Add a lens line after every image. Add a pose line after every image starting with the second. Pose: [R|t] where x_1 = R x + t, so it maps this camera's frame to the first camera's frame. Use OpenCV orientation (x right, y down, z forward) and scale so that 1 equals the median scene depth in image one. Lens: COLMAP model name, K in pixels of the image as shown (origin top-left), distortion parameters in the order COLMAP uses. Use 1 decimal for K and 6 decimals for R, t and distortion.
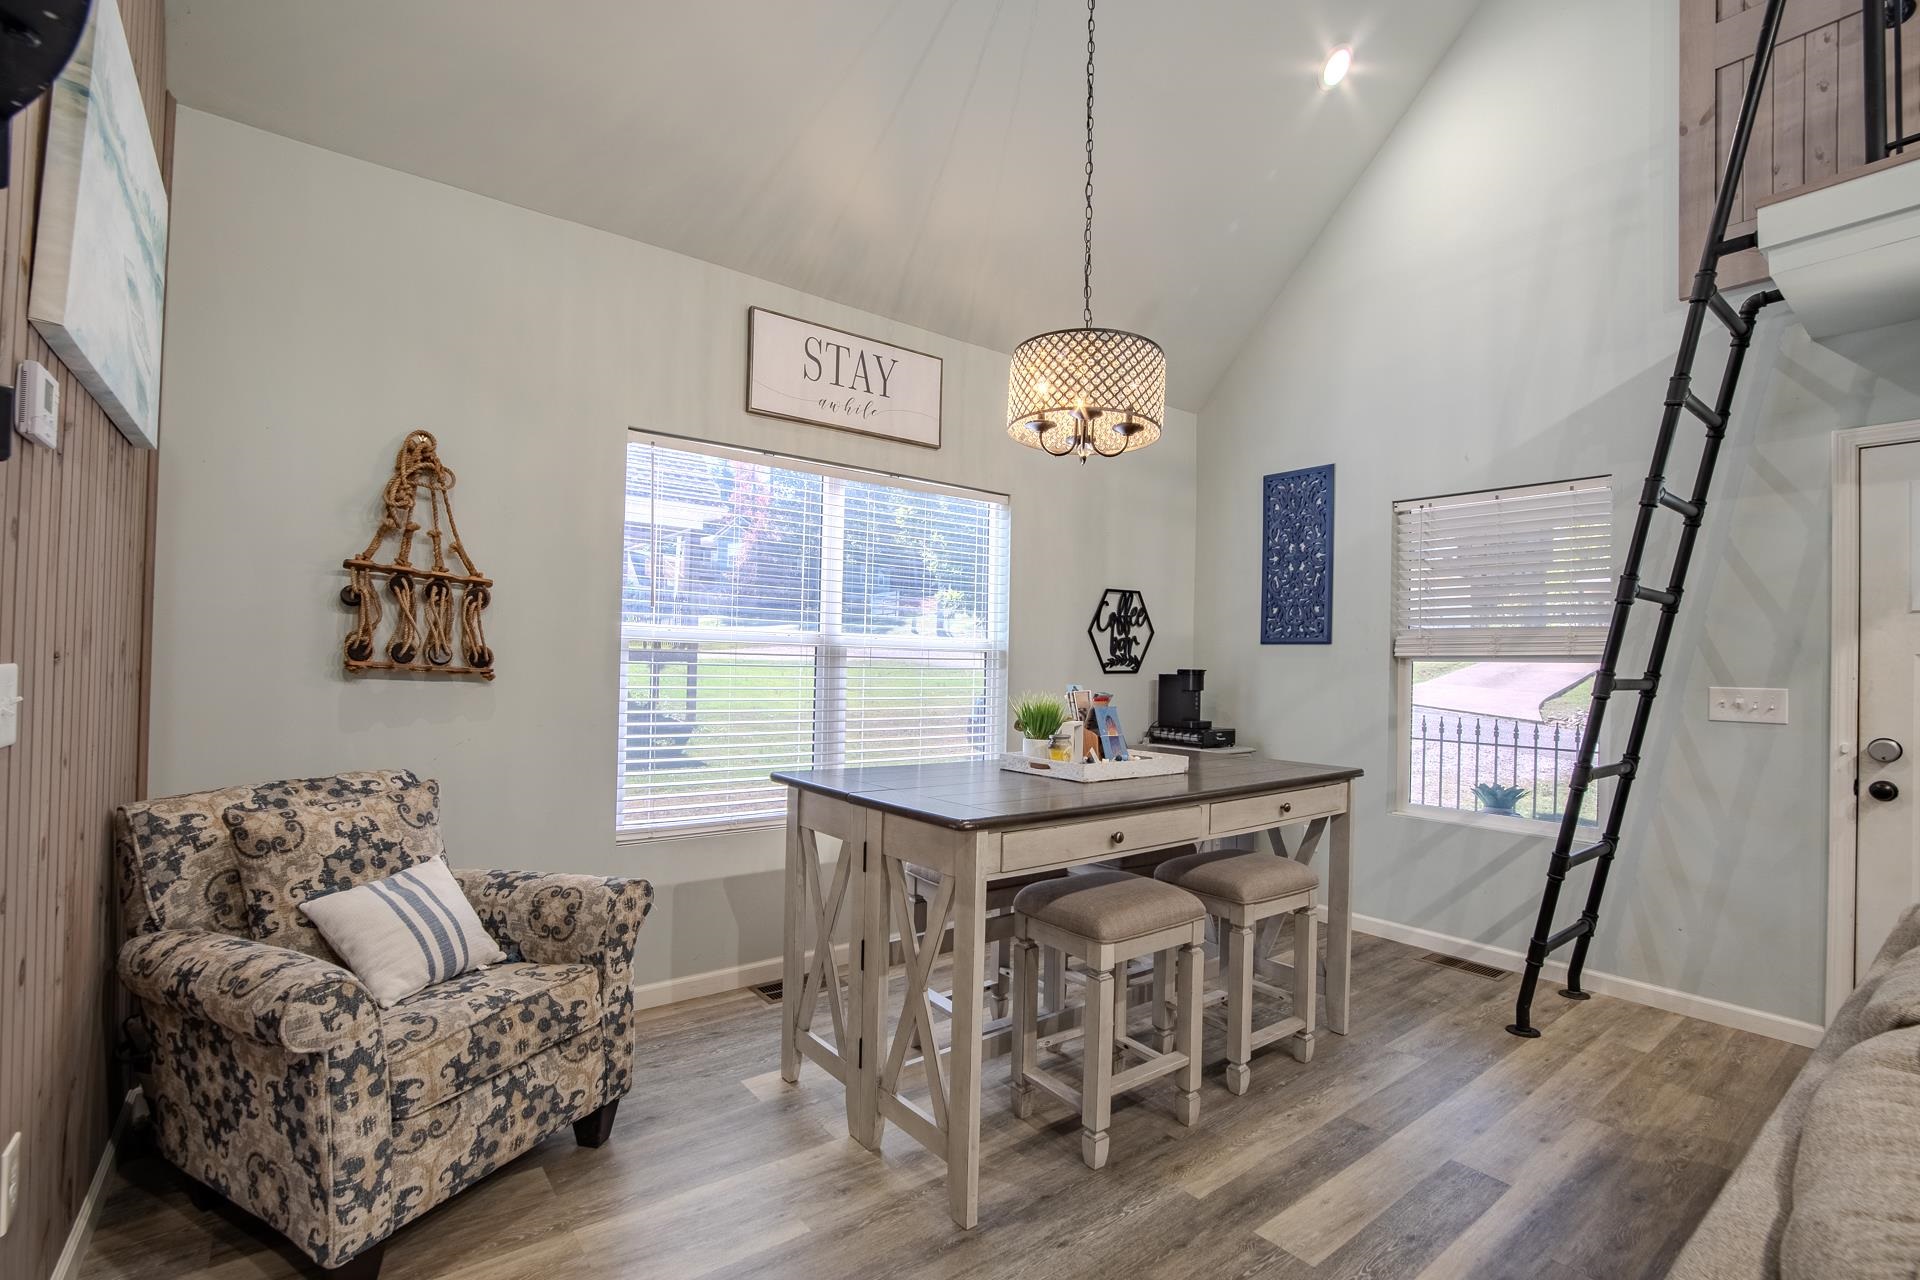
lens RADIAL K [[857.9, 0, 955.4], [0, 857.9, 654.3], [0, 0, 1]] dist [-0.043273, 0.010848]
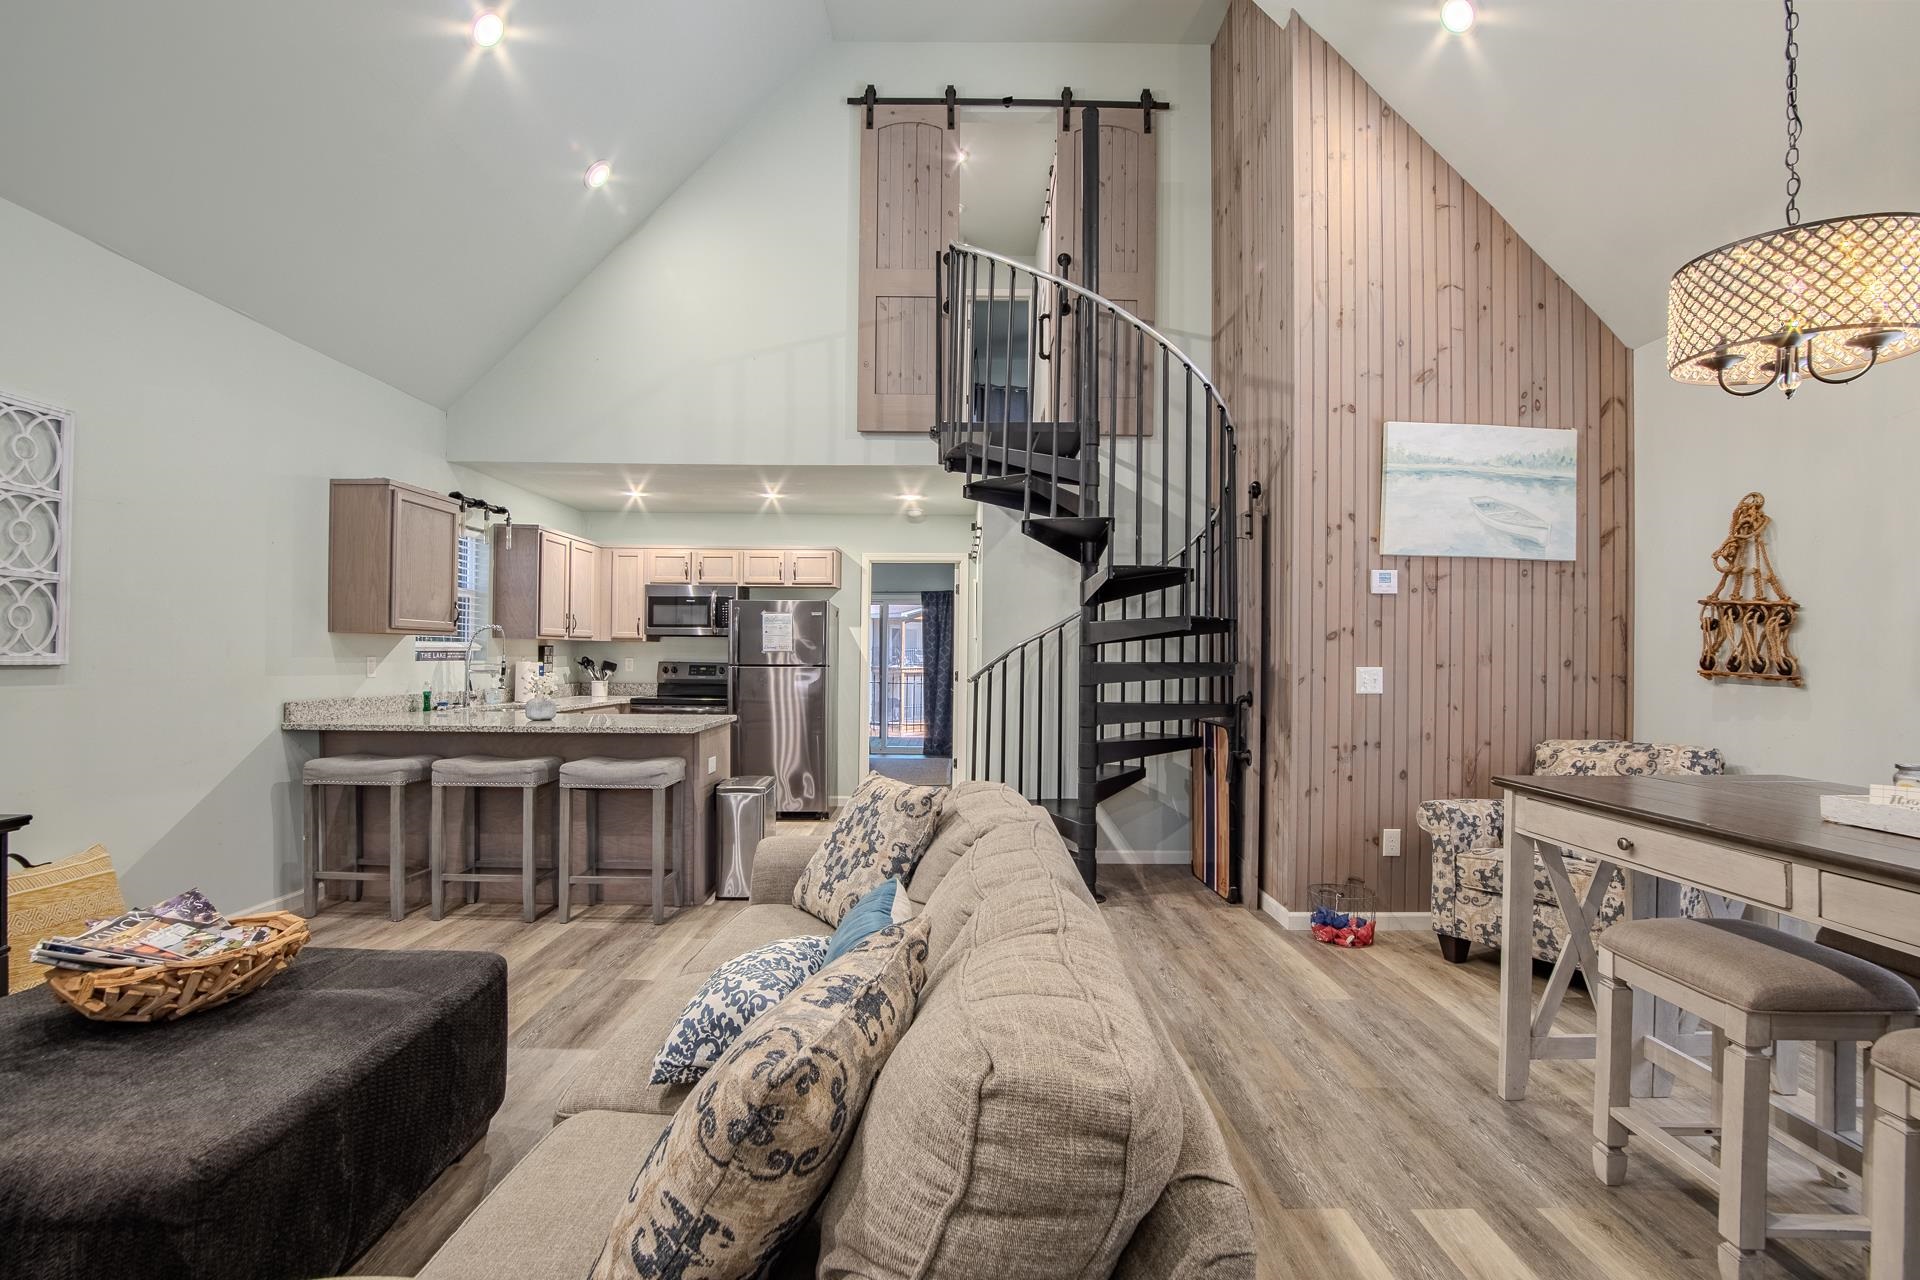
lens RADIAL K [[857.9, 0, 955.4], [0, 857.9, 654.3], [0, 0, 1]] dist [-0.043273, 0.010848]
pose [[-0.609756, -0.029823, -0.792028, 0.982818], [-0.013003, 0.999534, -0.027625, 0.030131], [0.792483, -0.006546, -0.609860, 0.706369]]
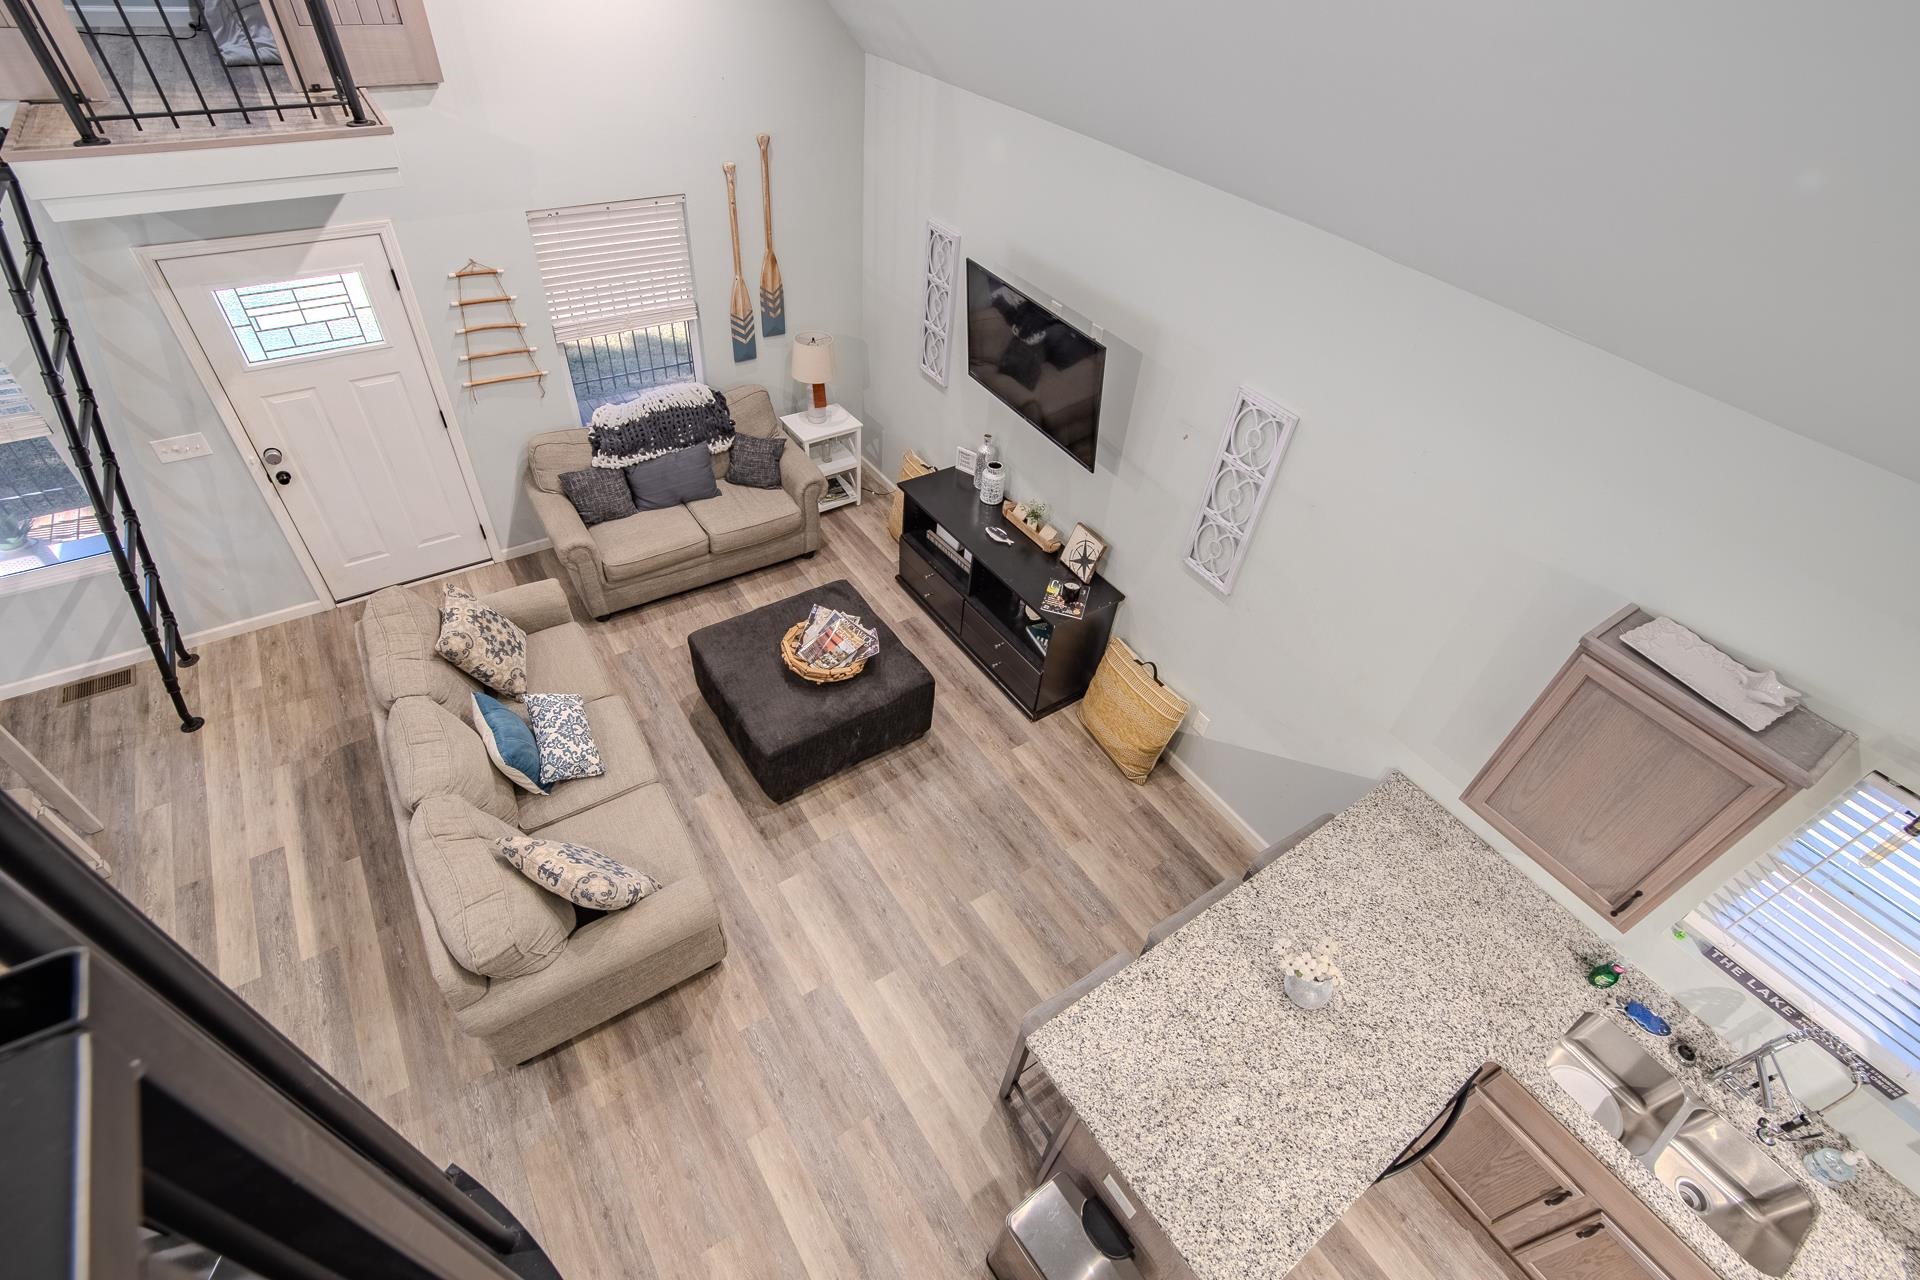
lens RADIAL K [[857.9, 0, 955.4], [0, 857.9, 654.3], [0, 0, 1]] dist [-0.043273, 0.010848]
pose [[0.068446, -0.699488, 0.711359, -0.197978], [-0.092404, 0.705522, 0.702638, -0.805315], [-0.993366, -0.113825, -0.016345, -0.312647]]
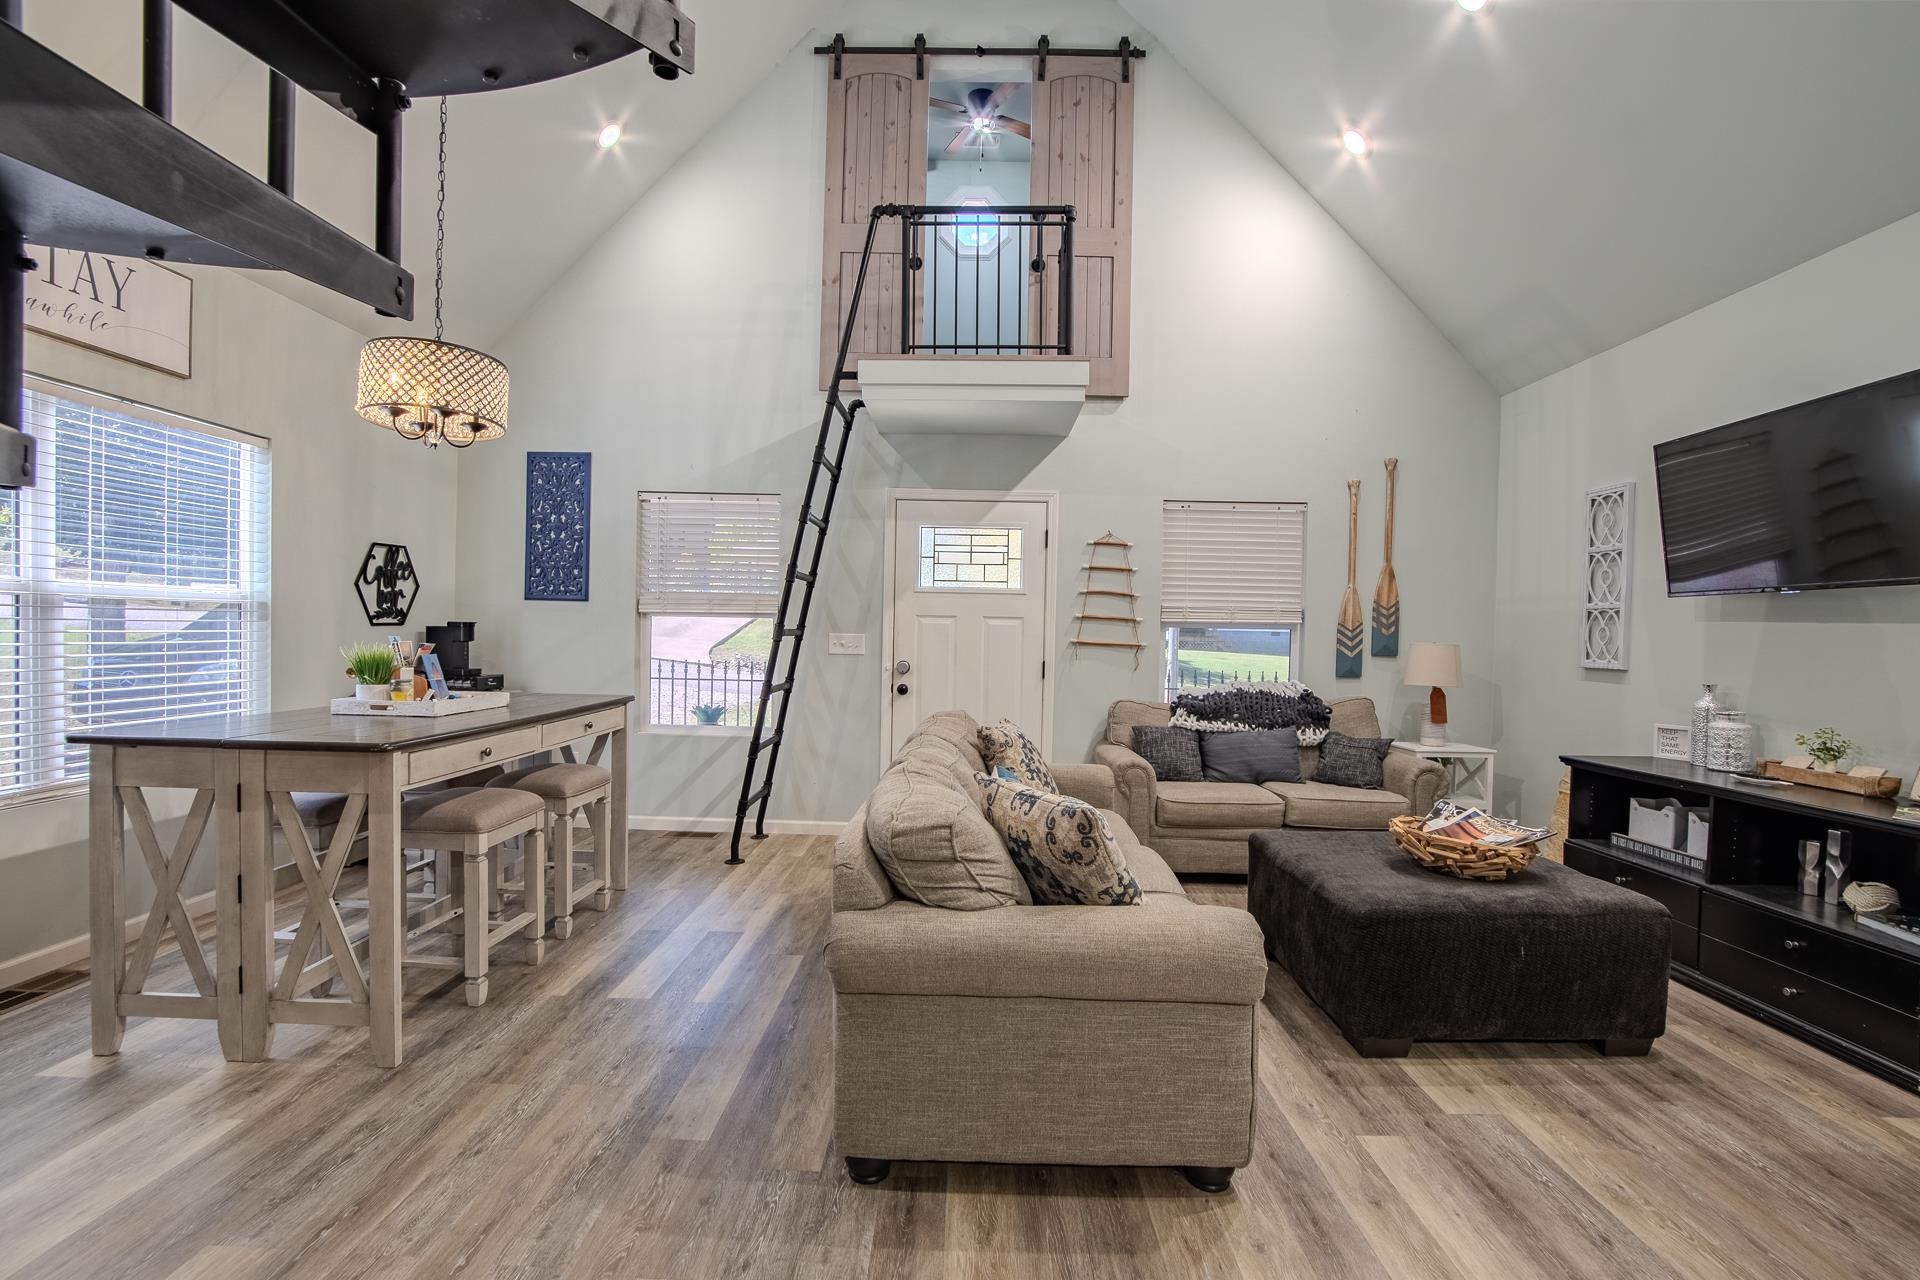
lens RADIAL K [[857.9, 0, 955.4], [0, 857.9, 654.3], [0, 0, 1]] dist [-0.043273, 0.010848]
pose [[0.625752, -0.027256, 0.779546, -0.264987], [-0.017262, 0.998661, 0.048774, -0.006745], [-0.779831, -0.043977, 0.624443, -0.257609]]
